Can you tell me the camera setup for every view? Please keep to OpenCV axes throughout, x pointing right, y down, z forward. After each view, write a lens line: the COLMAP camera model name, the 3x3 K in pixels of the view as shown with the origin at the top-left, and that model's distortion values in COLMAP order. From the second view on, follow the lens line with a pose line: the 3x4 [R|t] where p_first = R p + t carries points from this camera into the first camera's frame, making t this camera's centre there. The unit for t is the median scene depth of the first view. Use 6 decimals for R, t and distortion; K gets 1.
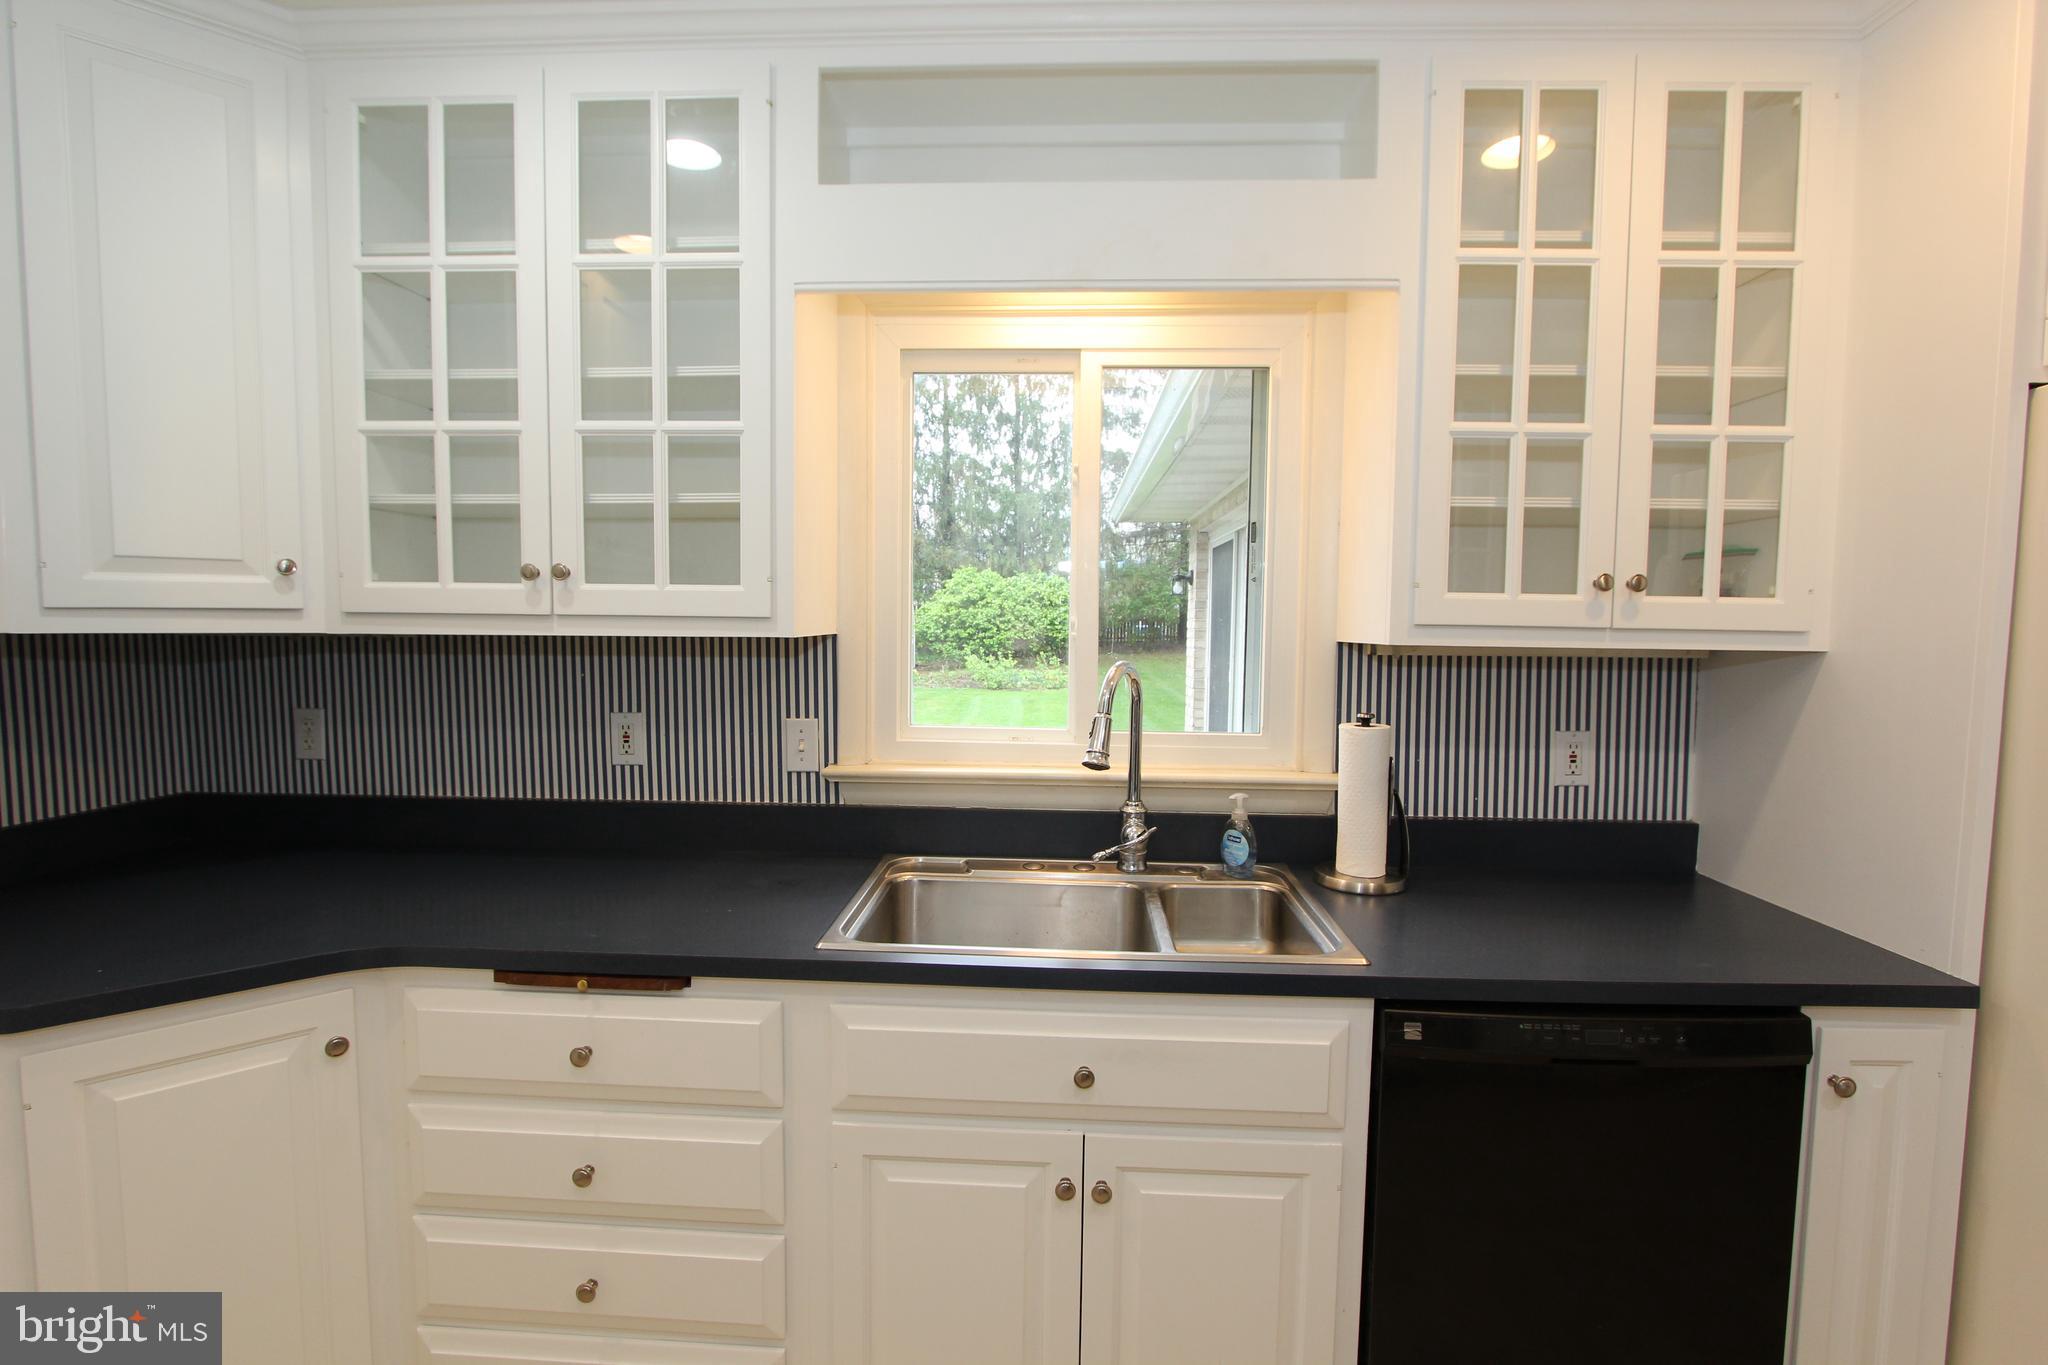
lens RADIAL K [[956.9, 0, 1024.0], [0, 956.9, 682.5], [0, 0, 1]] dist [-0.012423, 0.000441]
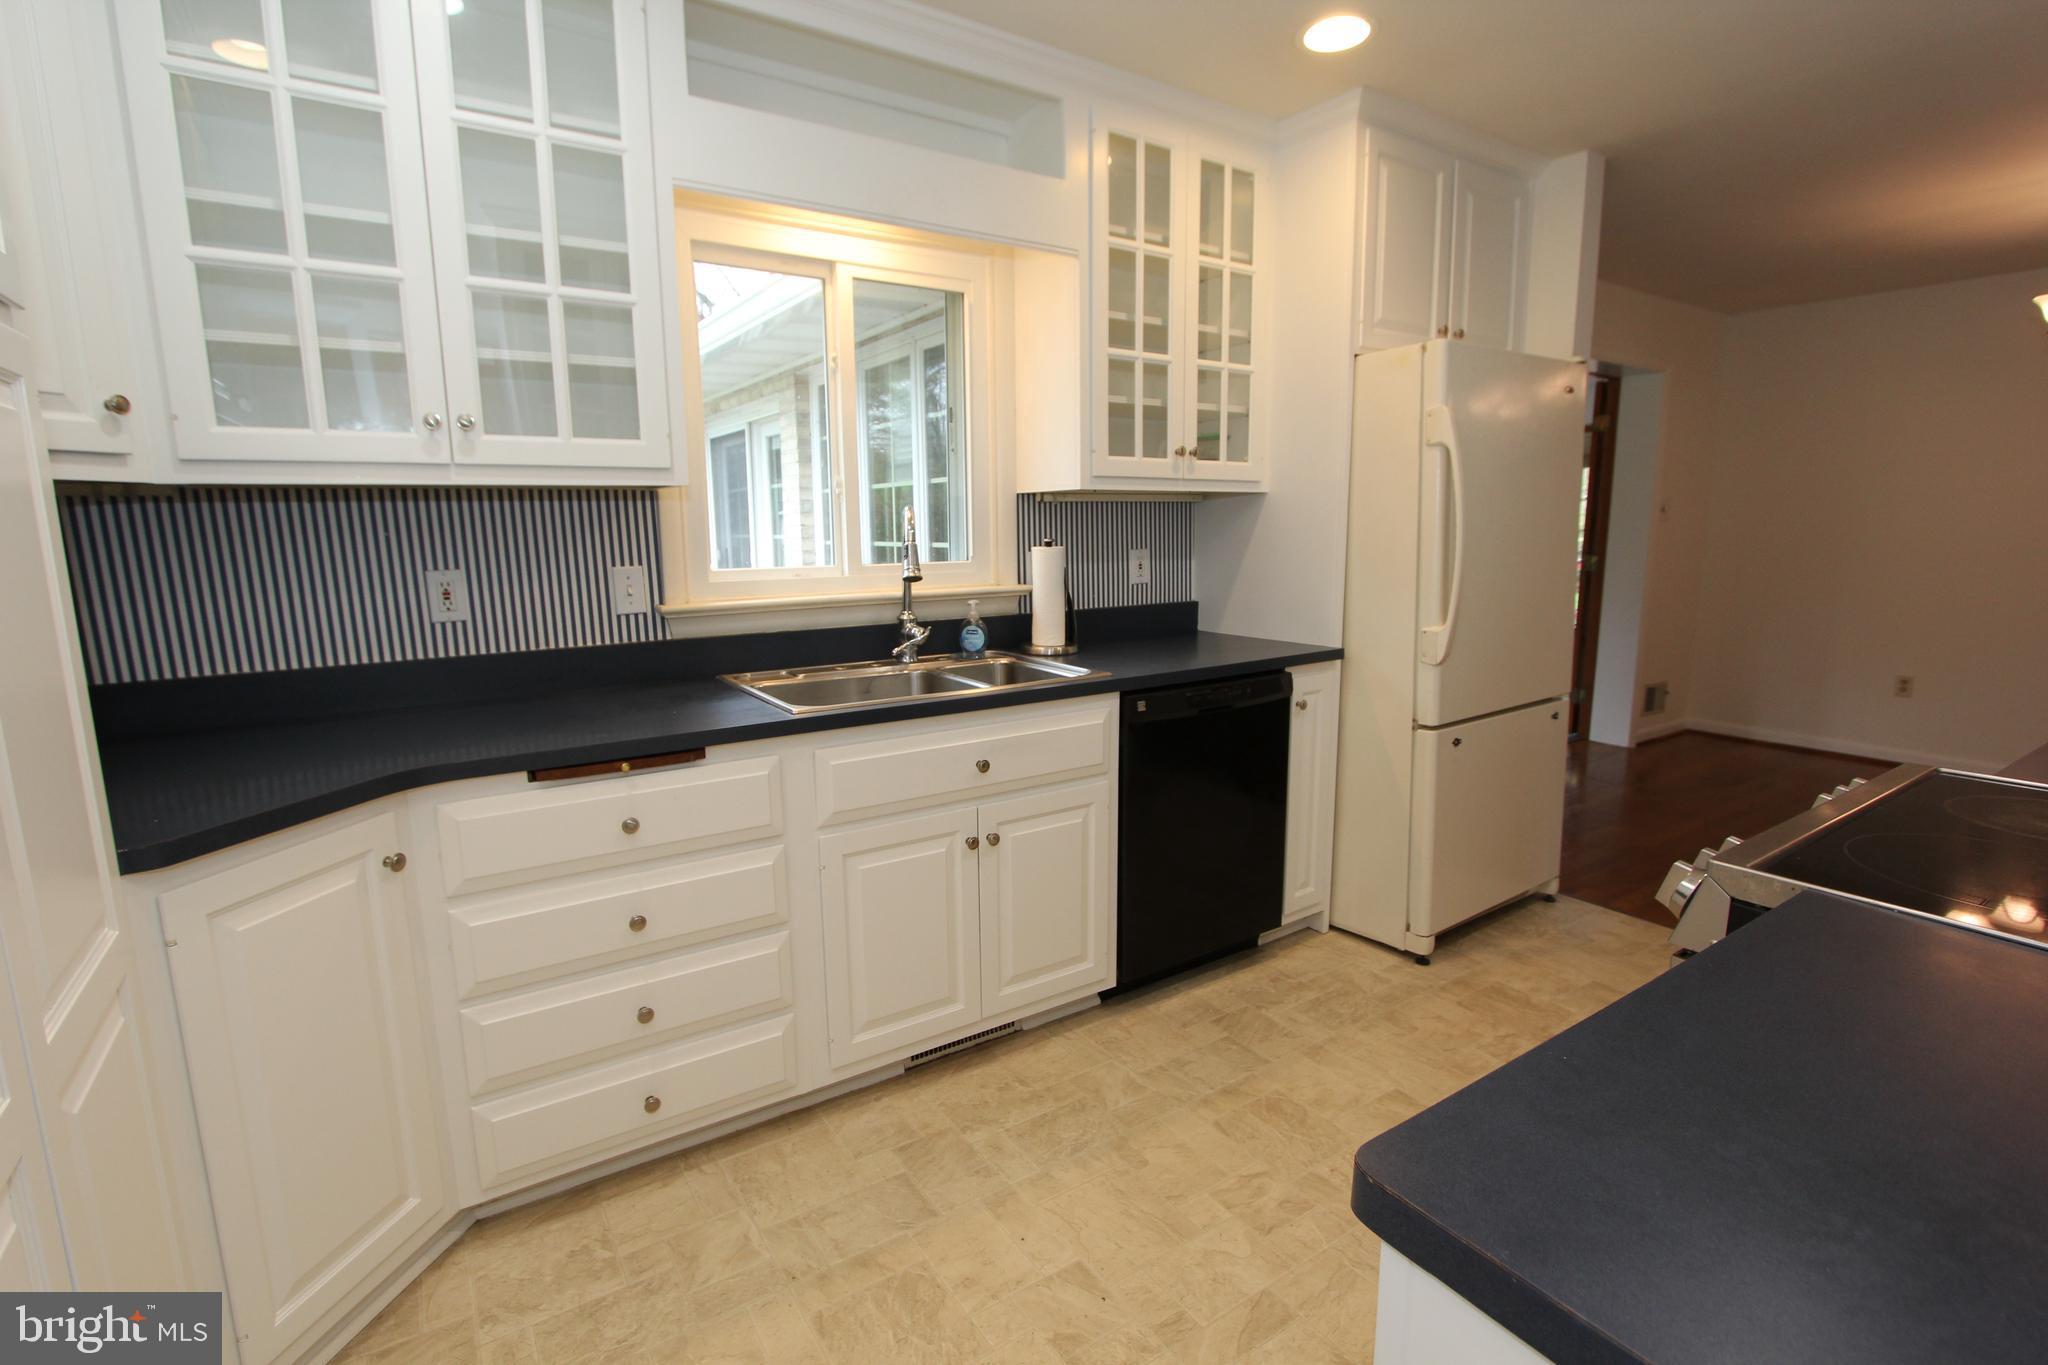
lens RADIAL K [[956.9, 0, 1024.0], [0, 956.9, 682.5], [0, 0, 1]] dist [-0.012423, 0.000441]
pose [[0.802784, -0.118698, 0.584337, -0.641535], [0.060056, 0.991098, 0.118817, 0.081738], [-0.593238, -0.060292, 0.802766, -0.230205]]
